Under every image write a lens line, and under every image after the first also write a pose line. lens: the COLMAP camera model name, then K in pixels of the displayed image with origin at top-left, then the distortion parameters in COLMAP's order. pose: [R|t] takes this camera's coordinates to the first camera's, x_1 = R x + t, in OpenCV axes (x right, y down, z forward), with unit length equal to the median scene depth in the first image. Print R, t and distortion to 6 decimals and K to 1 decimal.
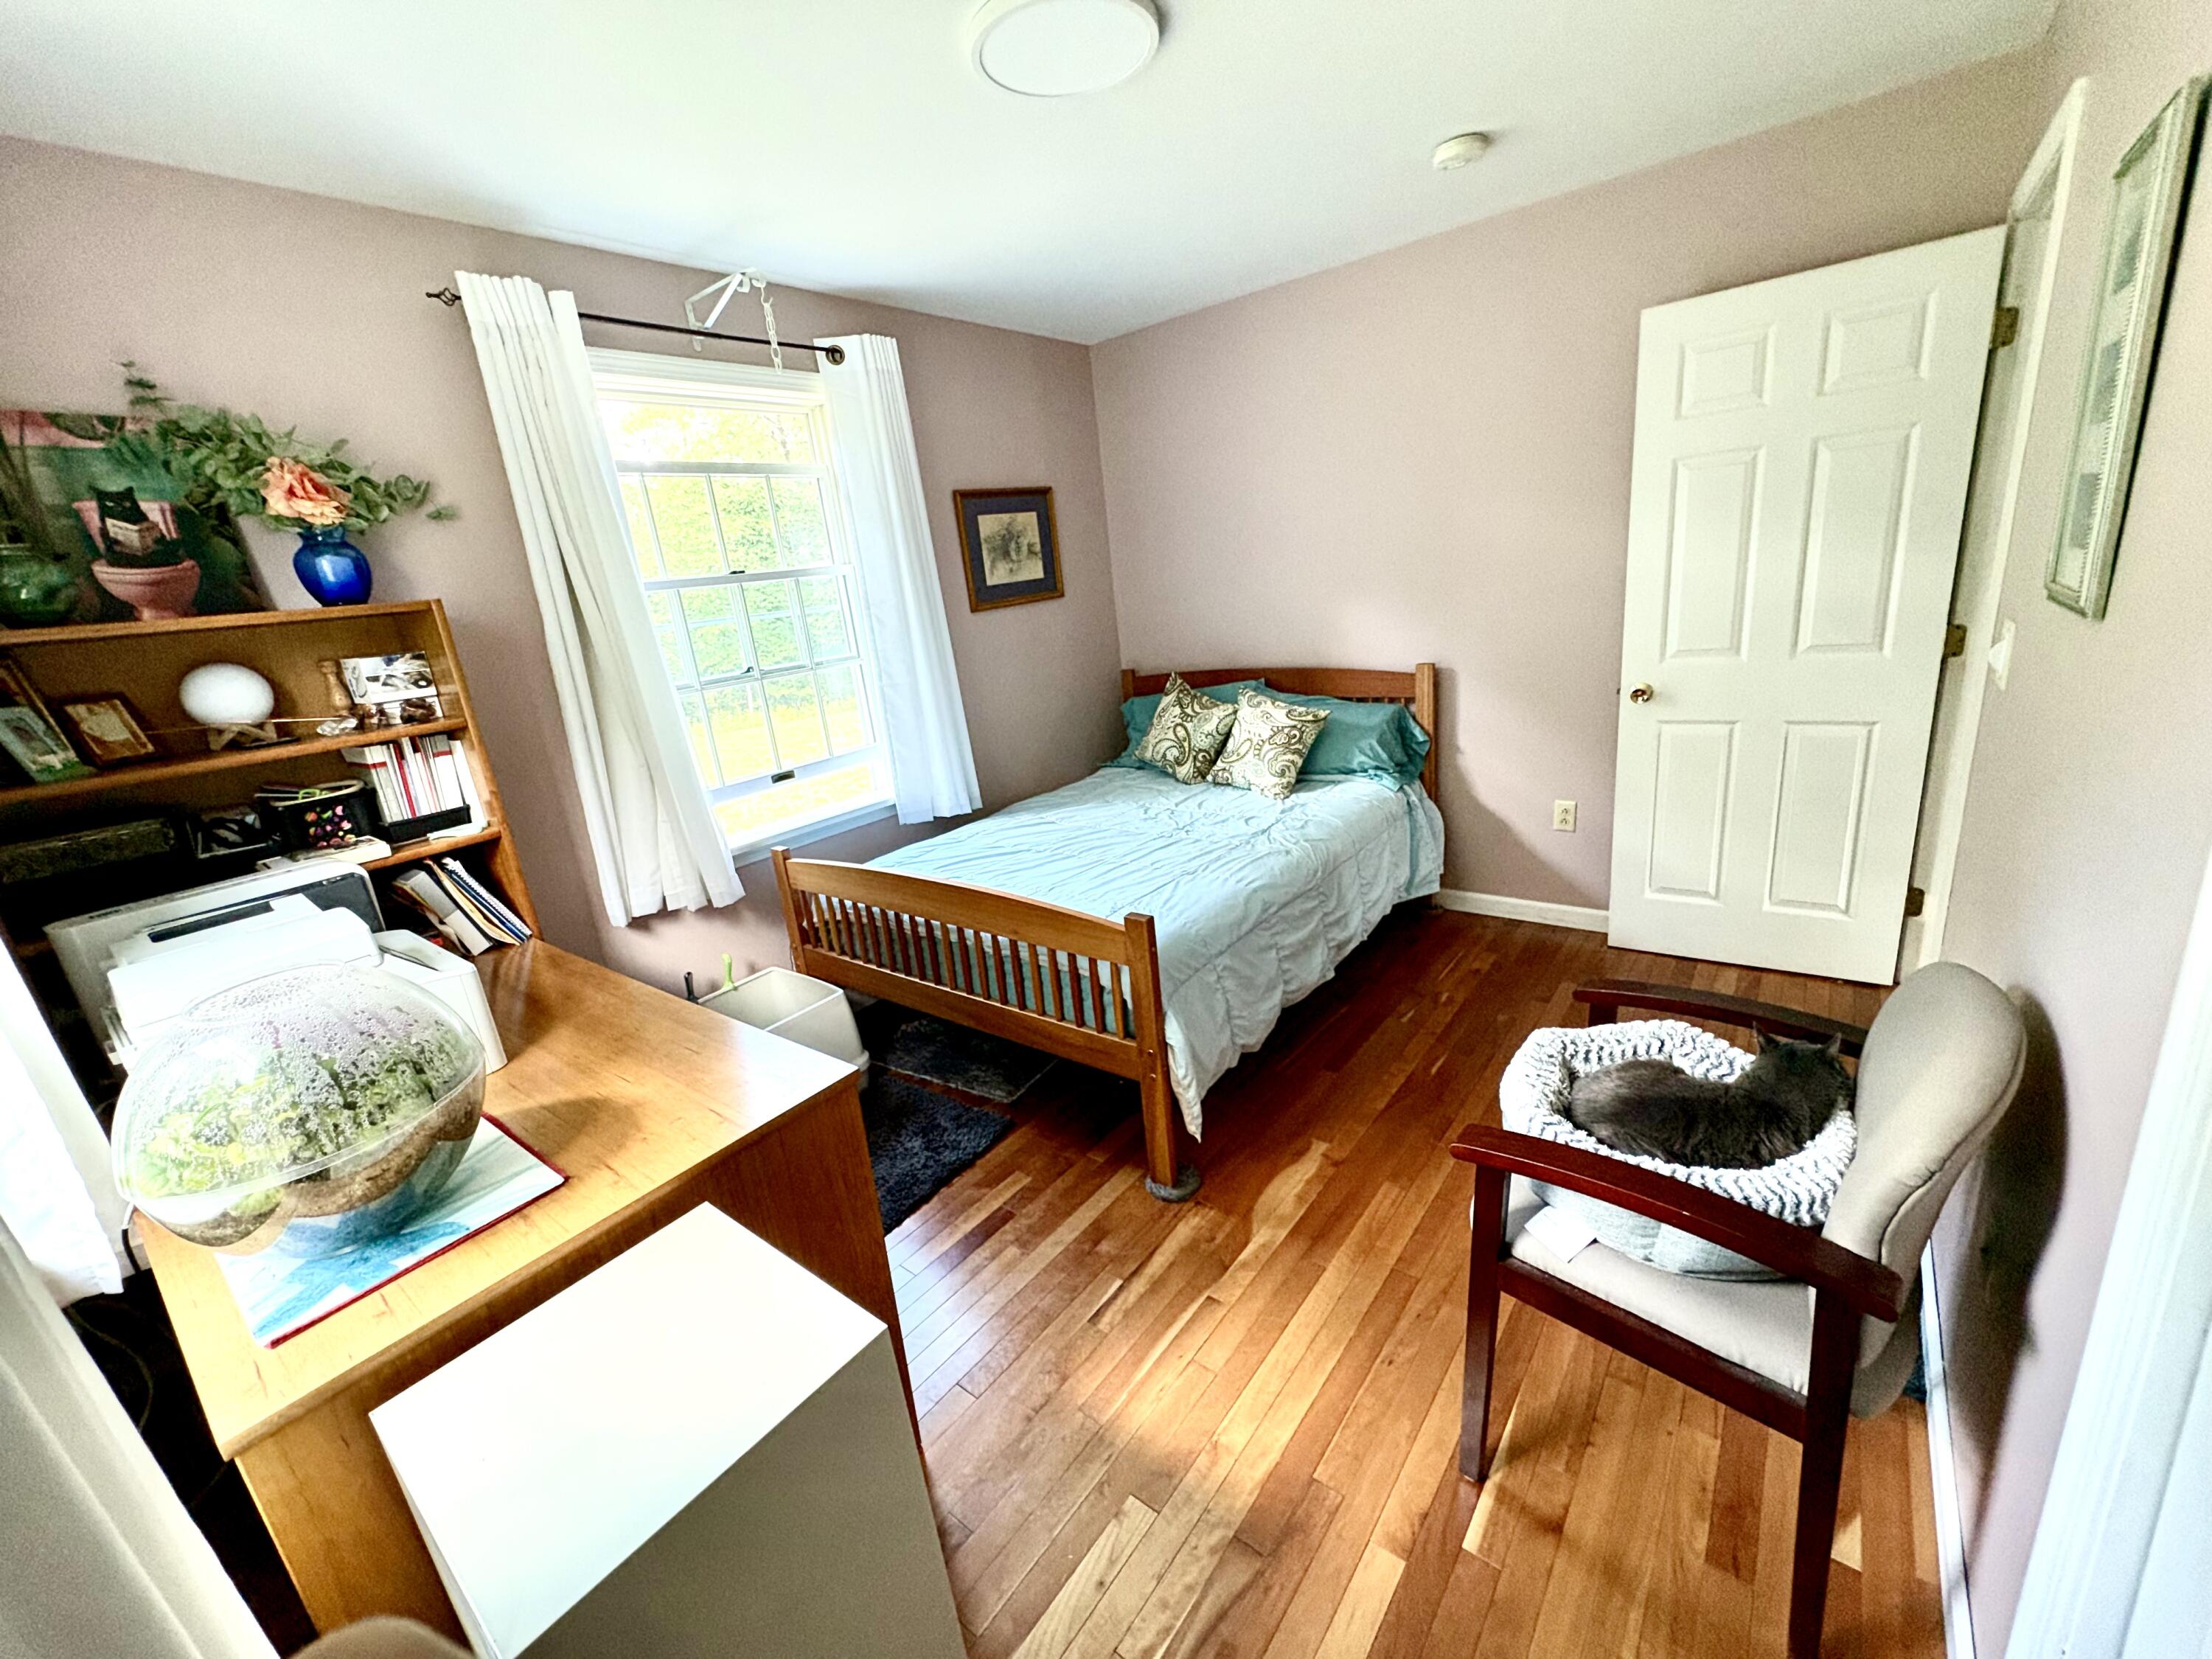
lens RADIAL K [[891.7, 0, 1104.9], [0, 891.7, 829.7], [0, 0, 1]] dist [-0.001177, 0.000697]
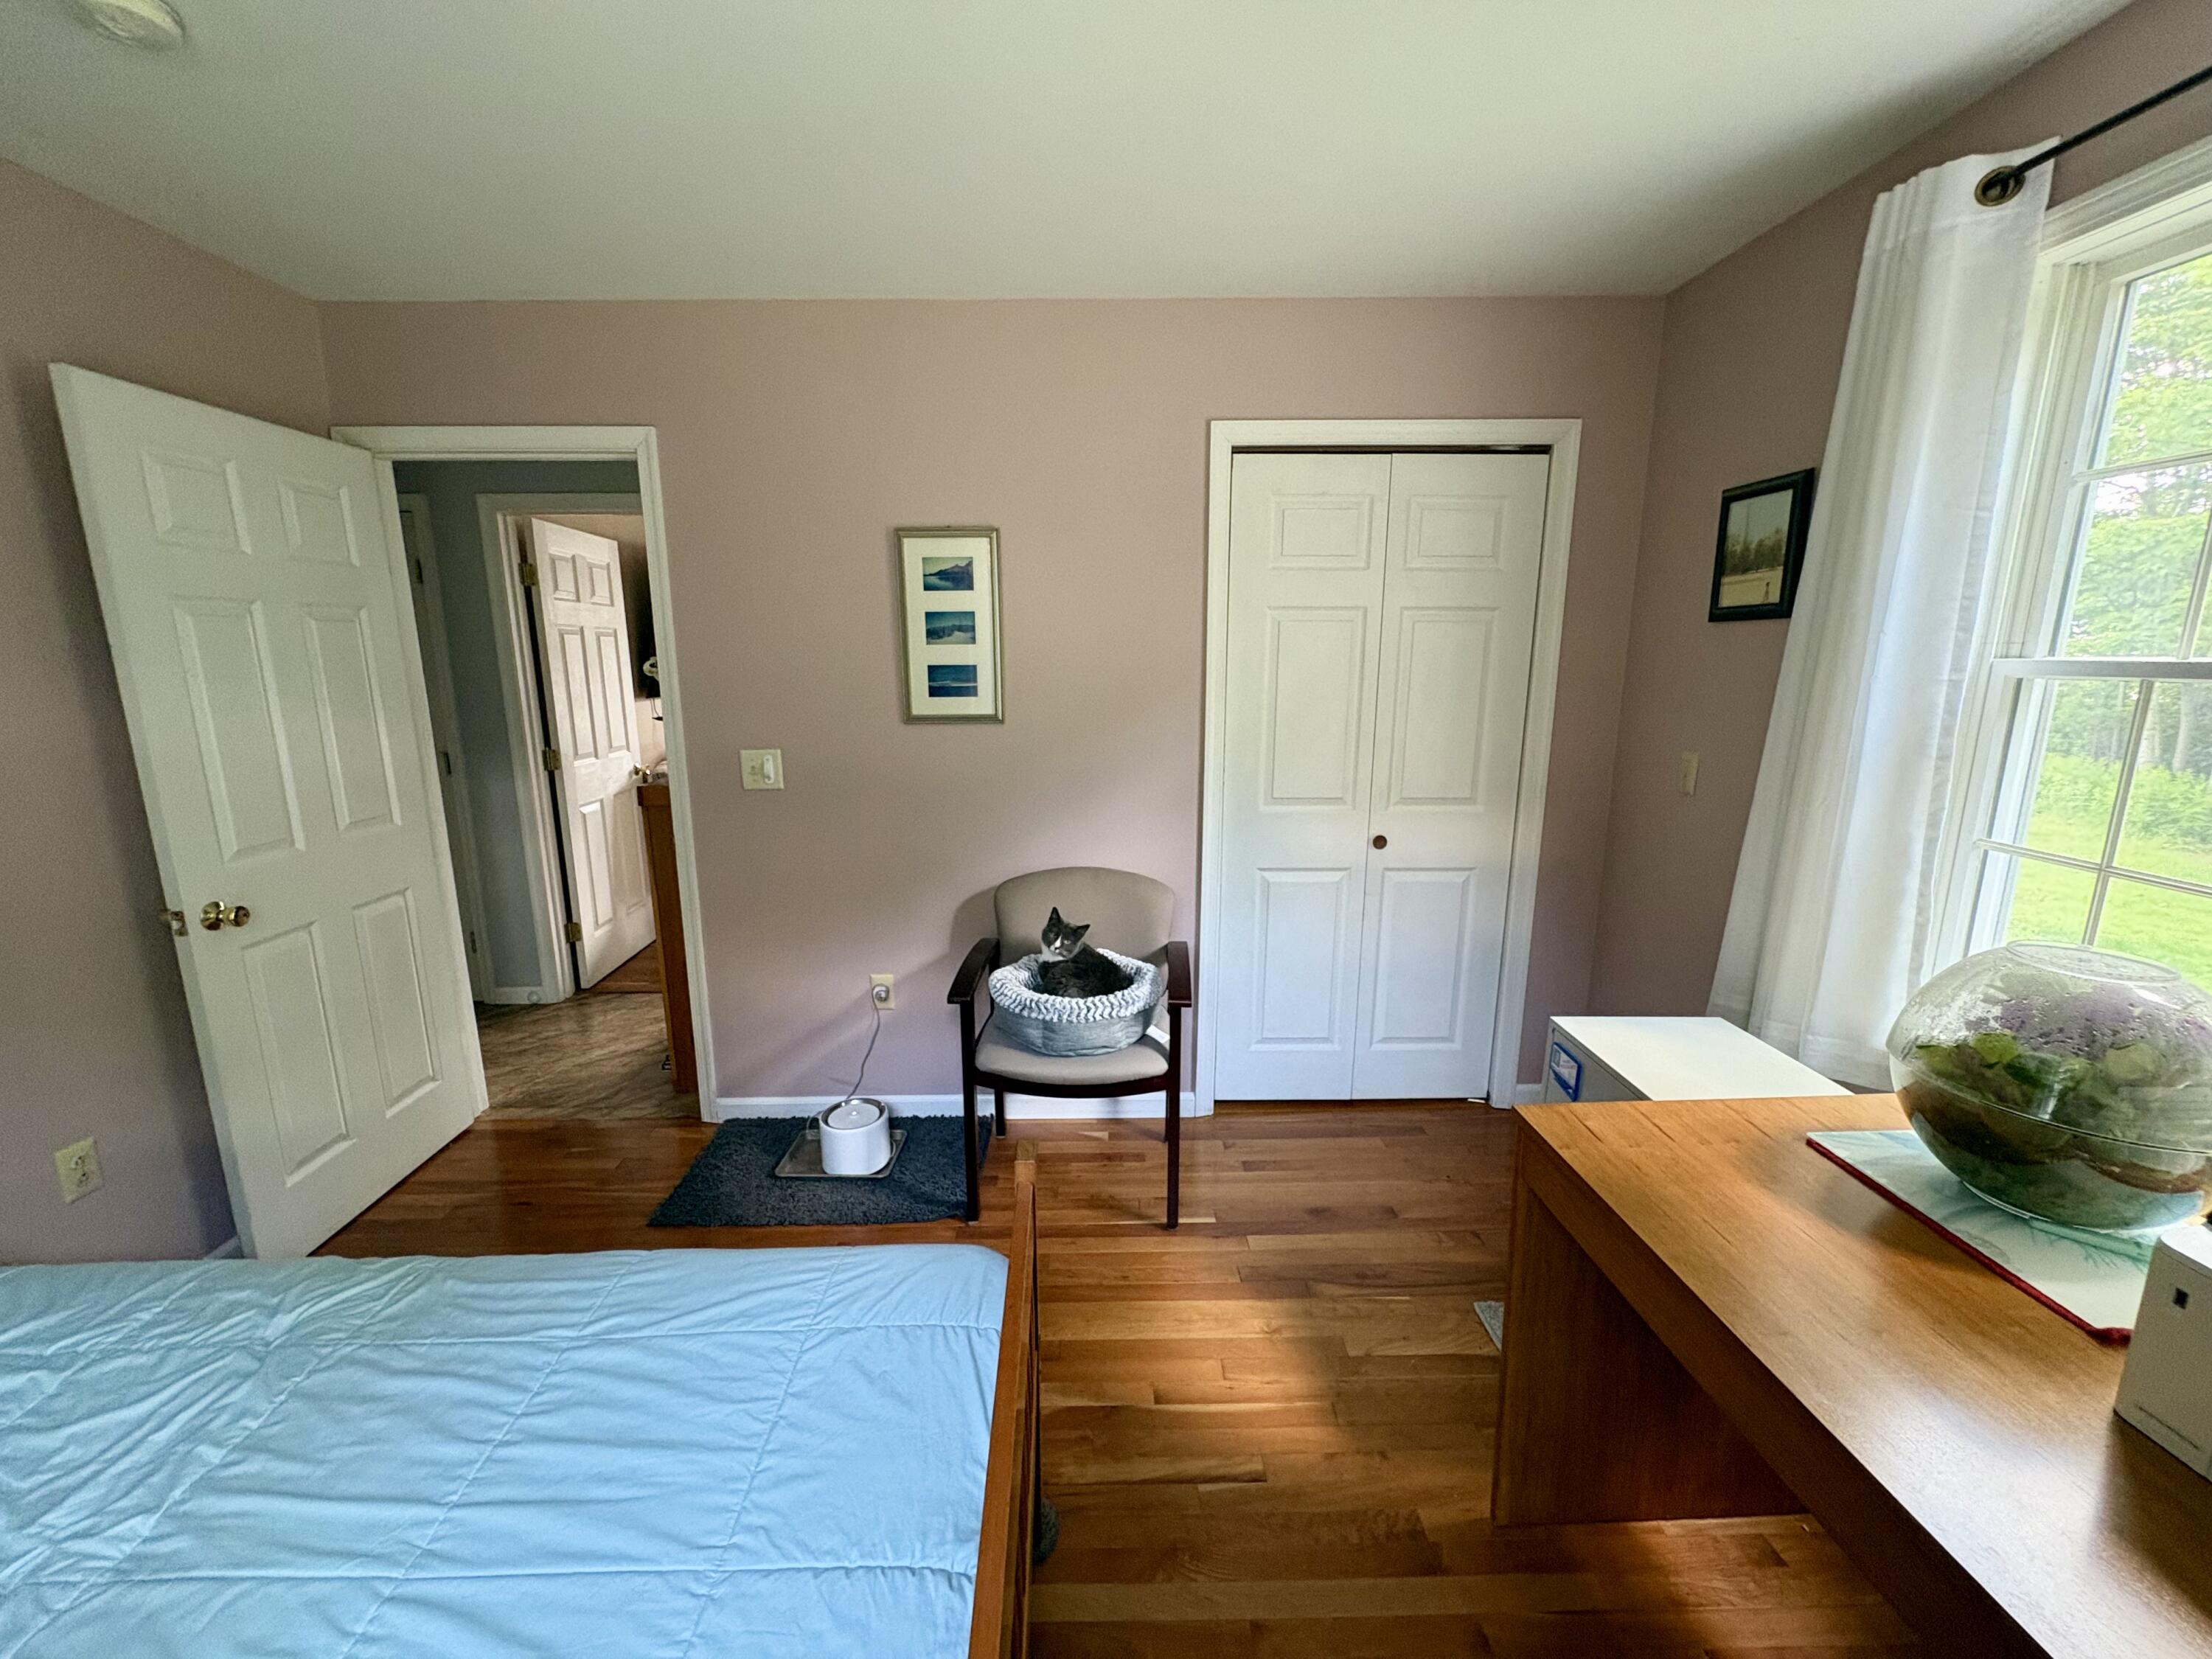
lens RADIAL K [[891.7, 0, 1100.3], [0, 891.7, 830.8], [0, 0, 1]] dist [-0.001177, 0.000697]
pose [[-0.628503, -0.041604, 0.776694, -0.553440], [0.288547, 0.914842, 0.282497, -0.319851], [-0.722305, 0.401663, -0.562976, 1.312040]]
